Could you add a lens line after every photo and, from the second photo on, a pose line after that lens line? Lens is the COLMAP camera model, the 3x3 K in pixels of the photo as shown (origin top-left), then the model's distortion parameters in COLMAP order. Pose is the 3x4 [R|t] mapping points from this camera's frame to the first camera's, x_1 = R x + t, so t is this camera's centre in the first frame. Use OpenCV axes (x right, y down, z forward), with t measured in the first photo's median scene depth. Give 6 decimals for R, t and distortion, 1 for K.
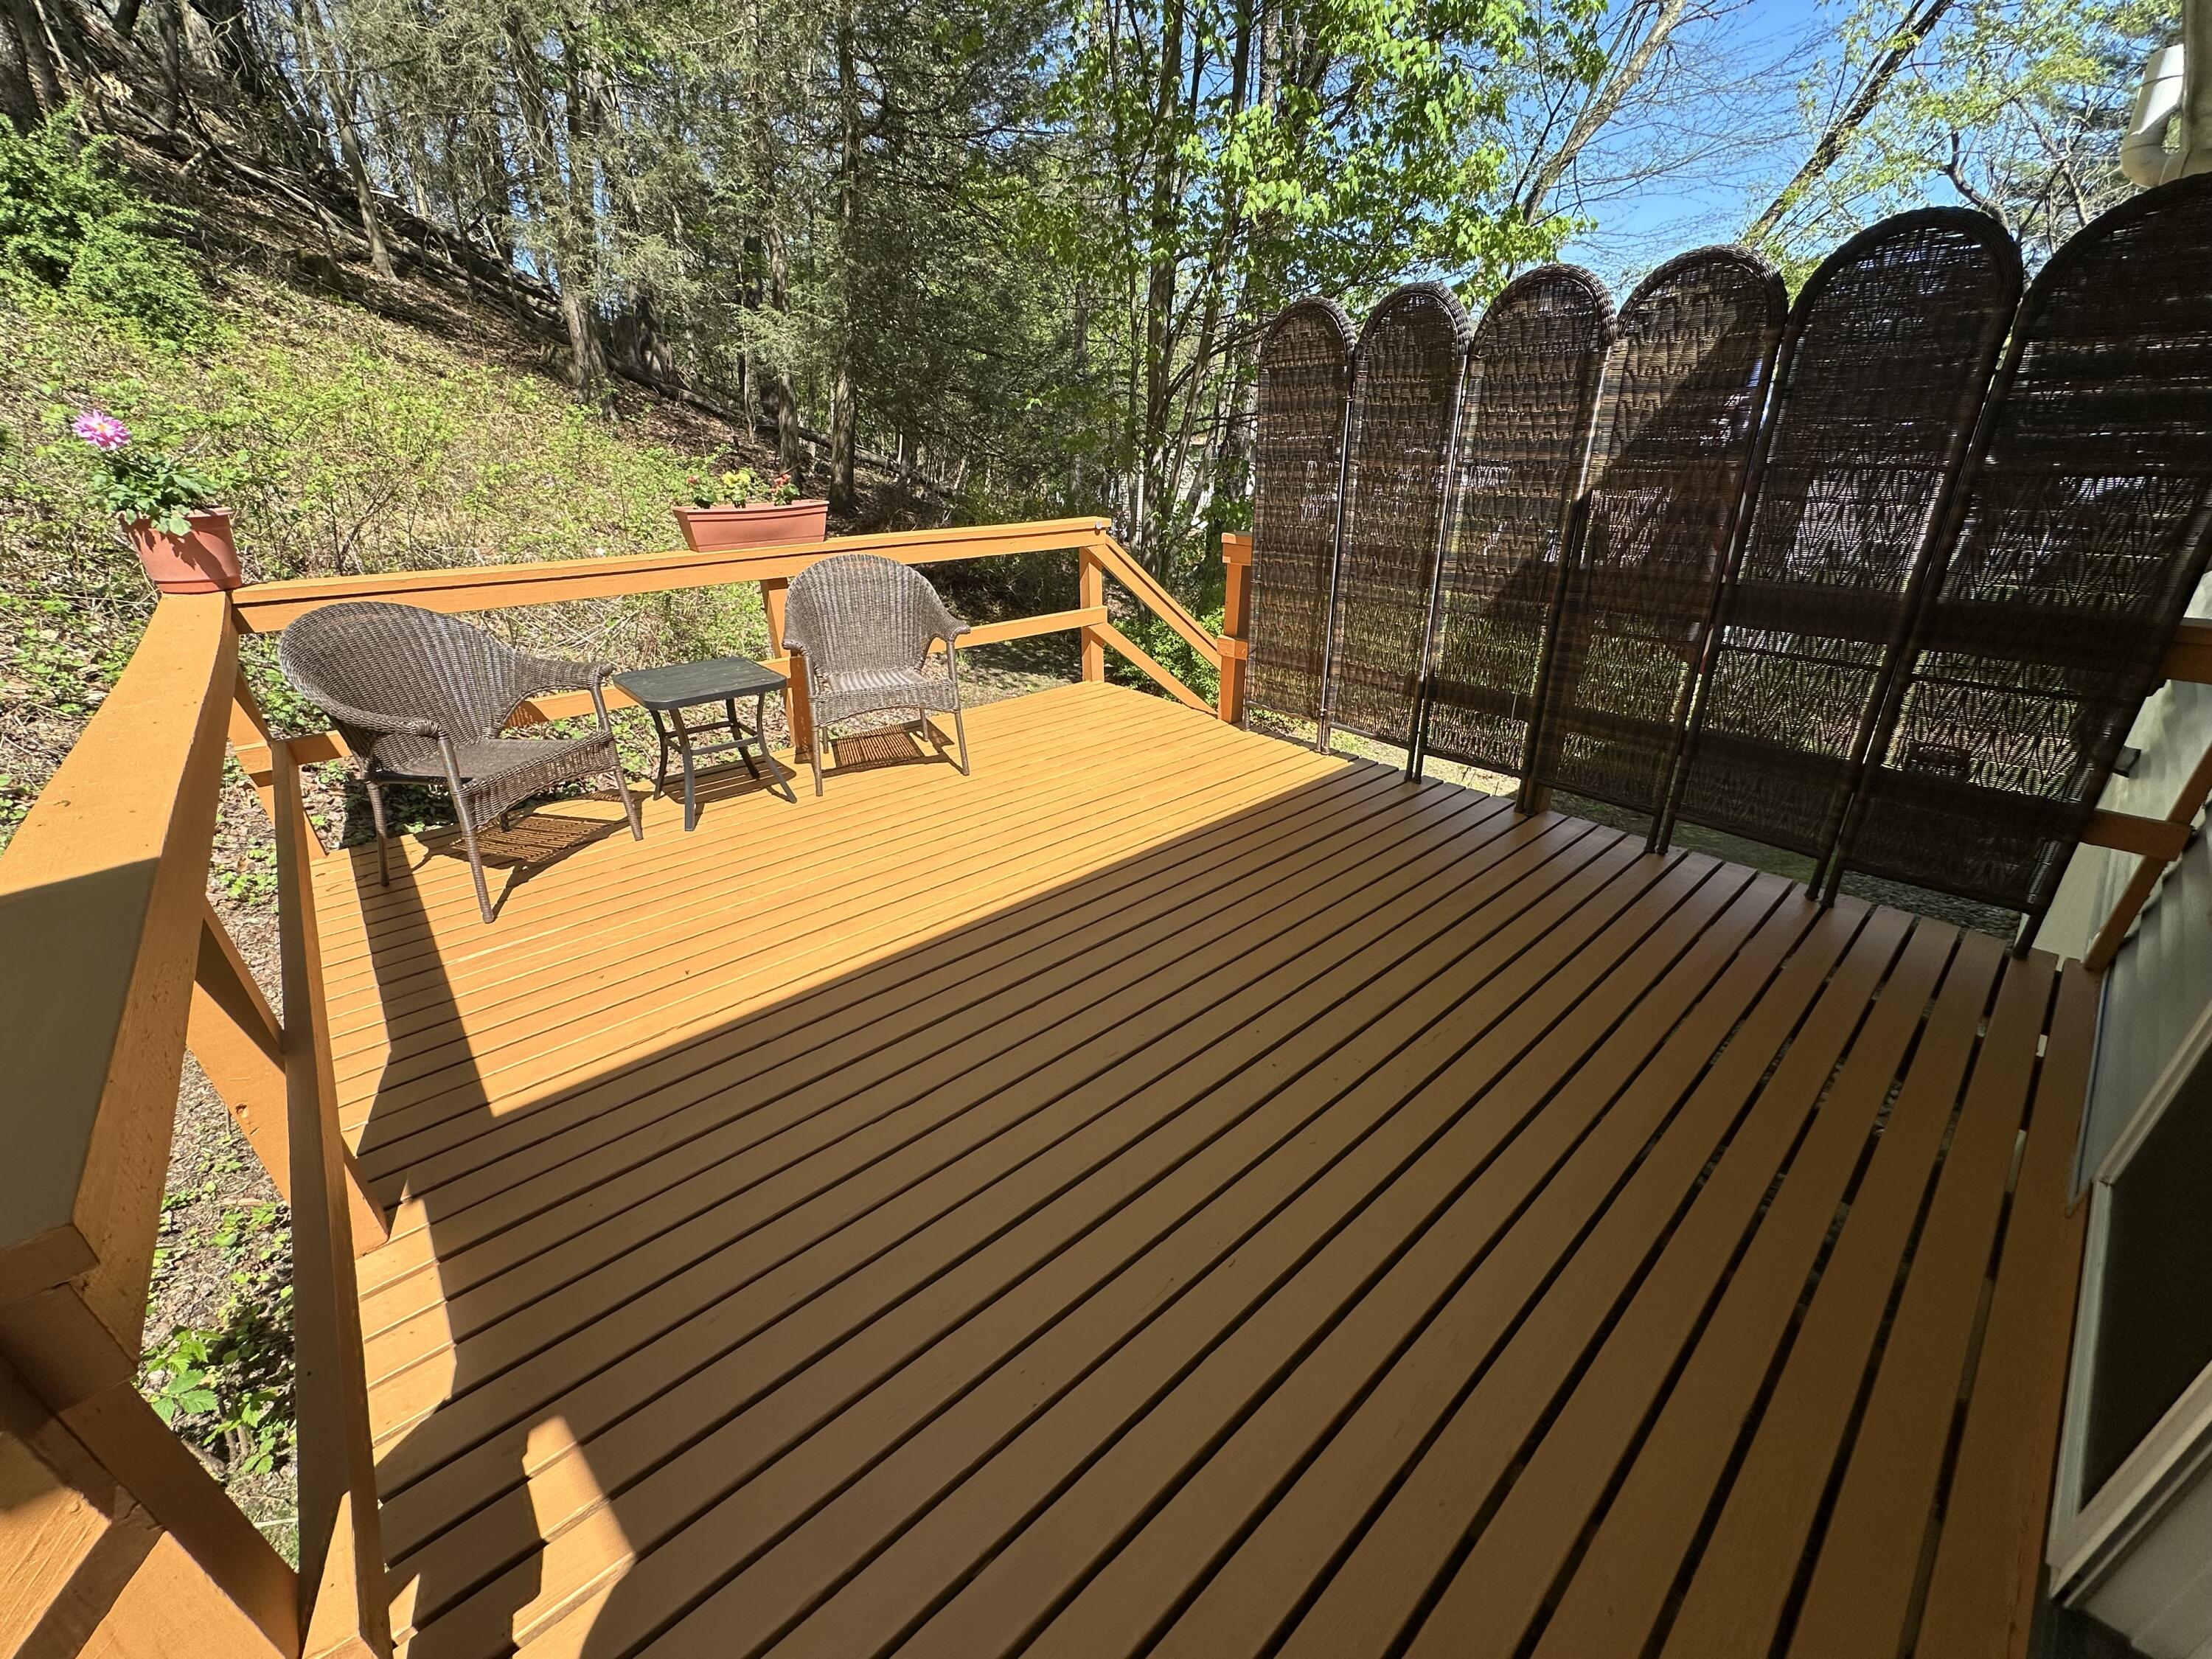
lens RADIAL K [[883.9, 0, 1100.7], [0, 883.9, 830.5], [0, 0, 1]] dist [-0.002195, 0.000617]
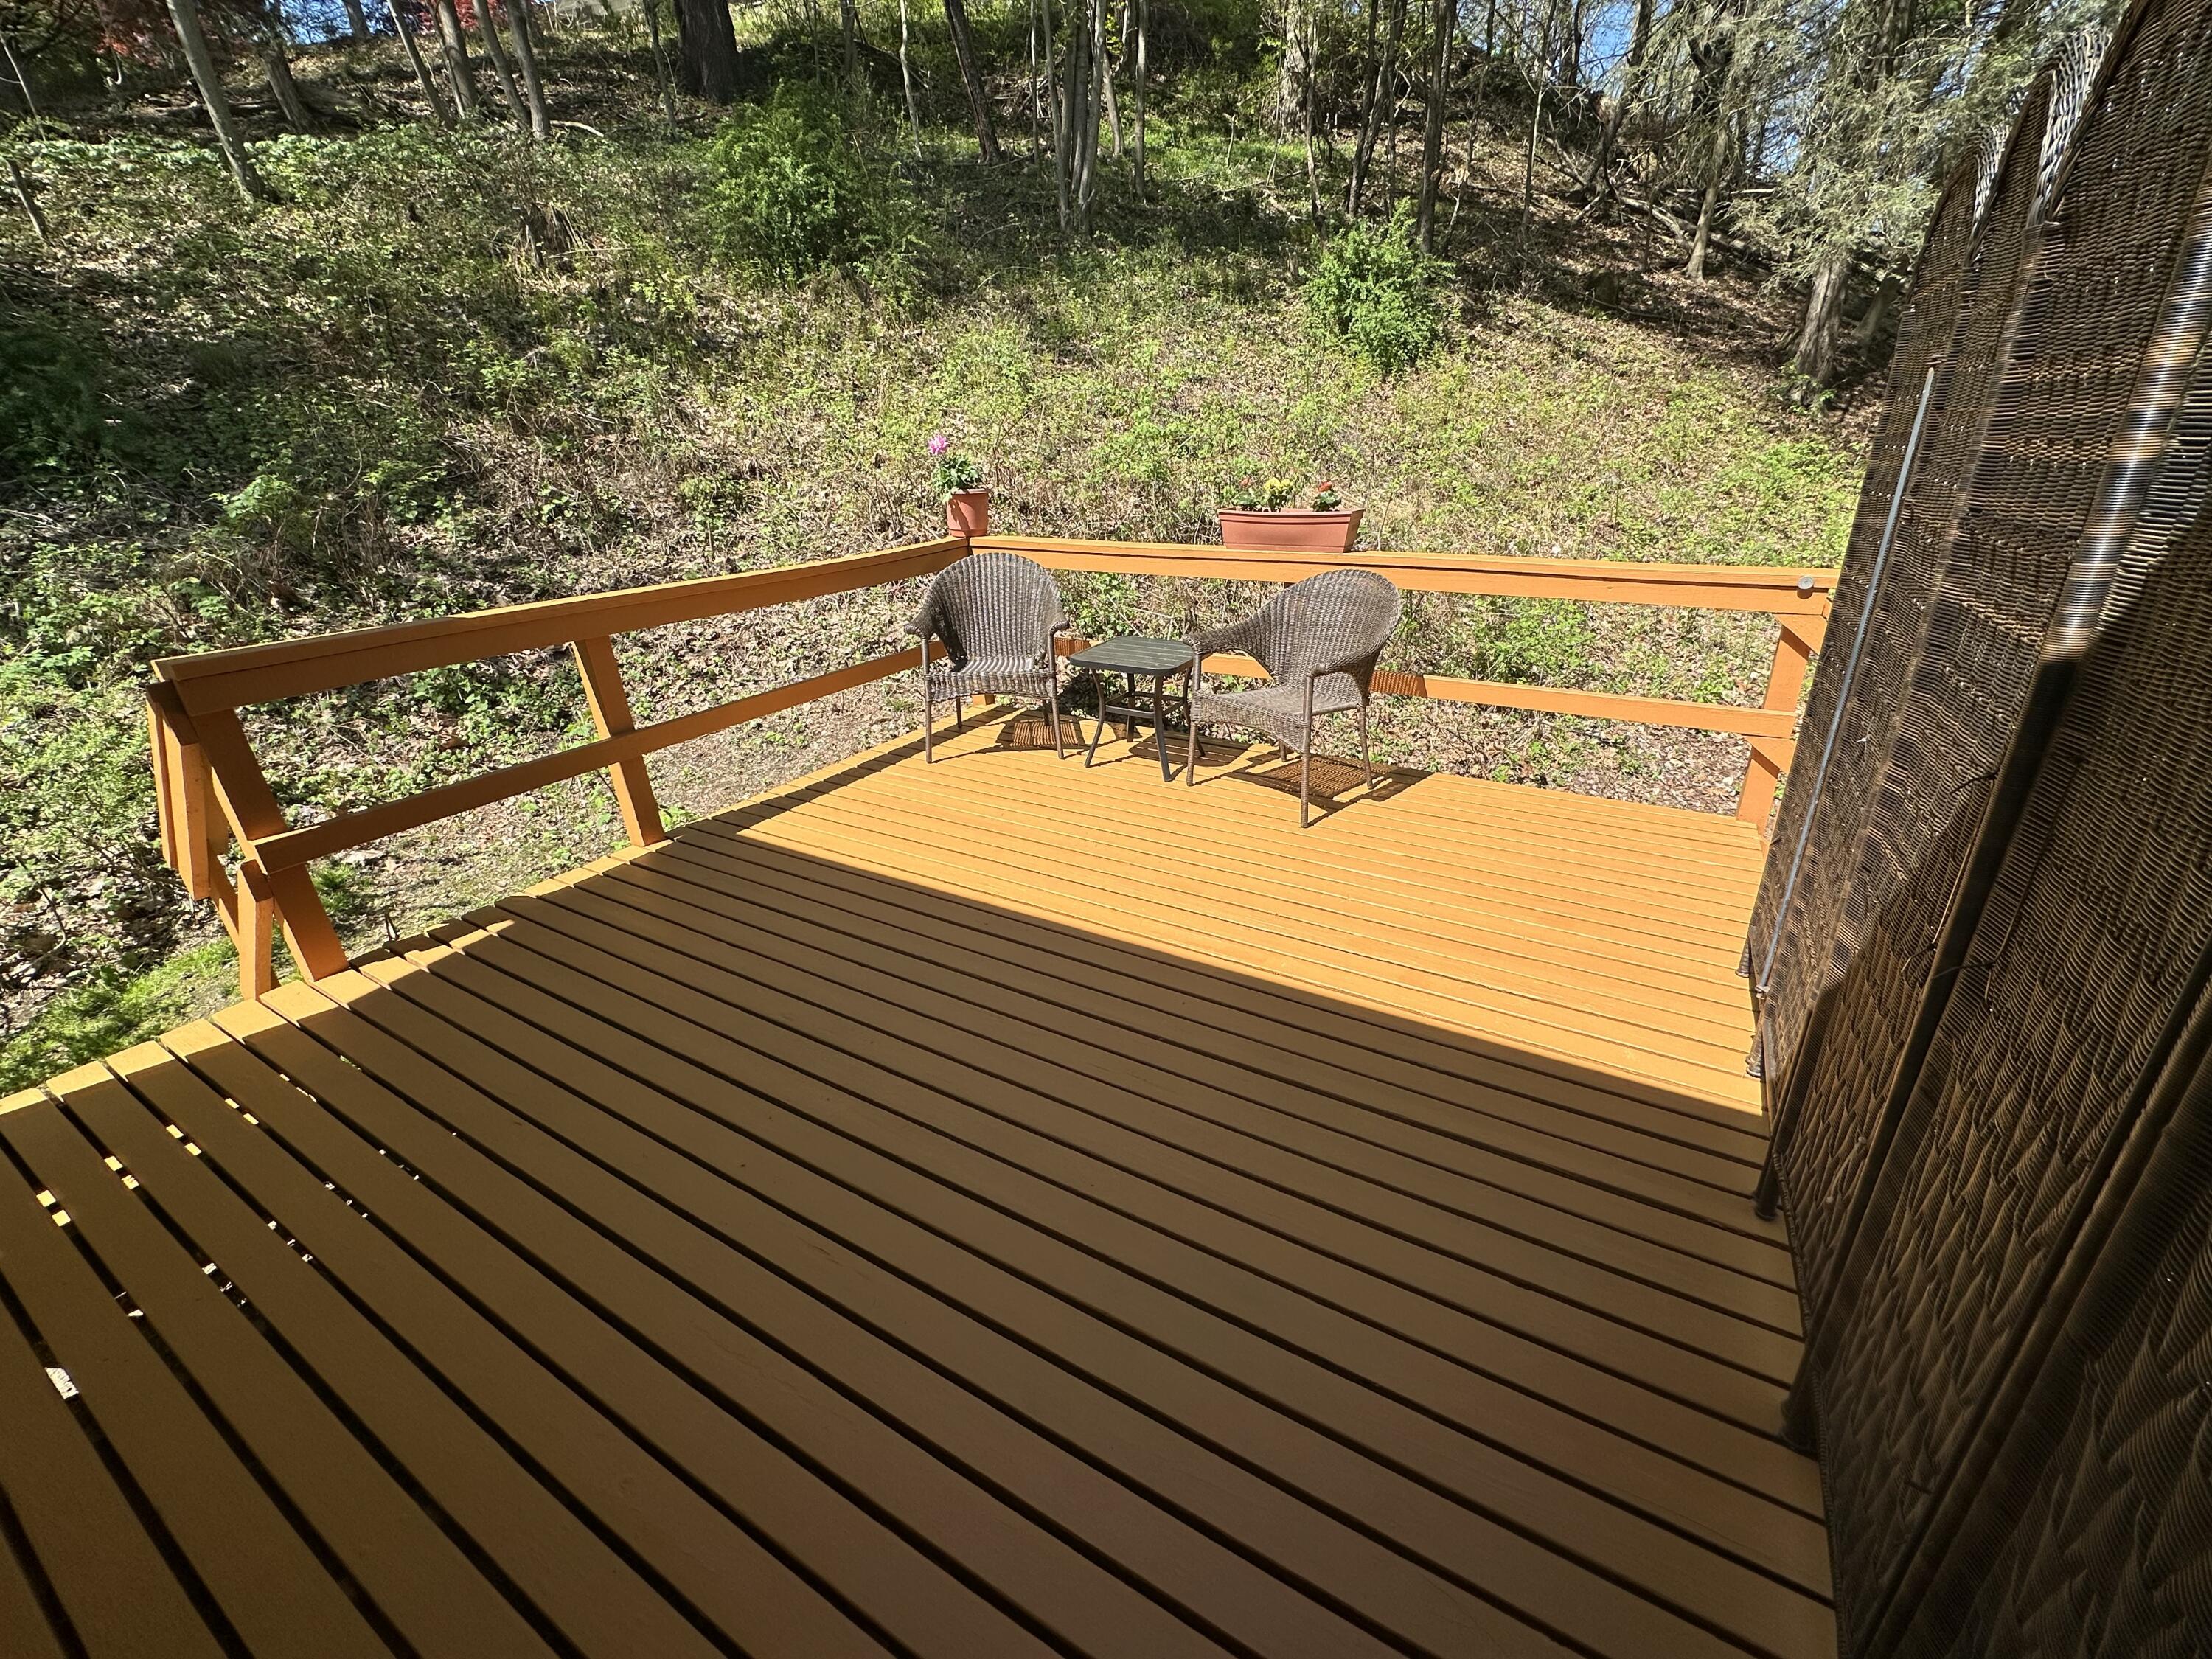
lens RADIAL K [[883.9, 0, 1110.1], [0, 883.9, 832.2], [0, 0, 1]] dist [-0.002195, 0.000617]
pose [[0.309759, 0.383194, -0.870179, 0.600387], [-0.373859, 0.890564, 0.259087, -0.231043], [0.874230, 0.245070, 0.419120, 0.495628]]
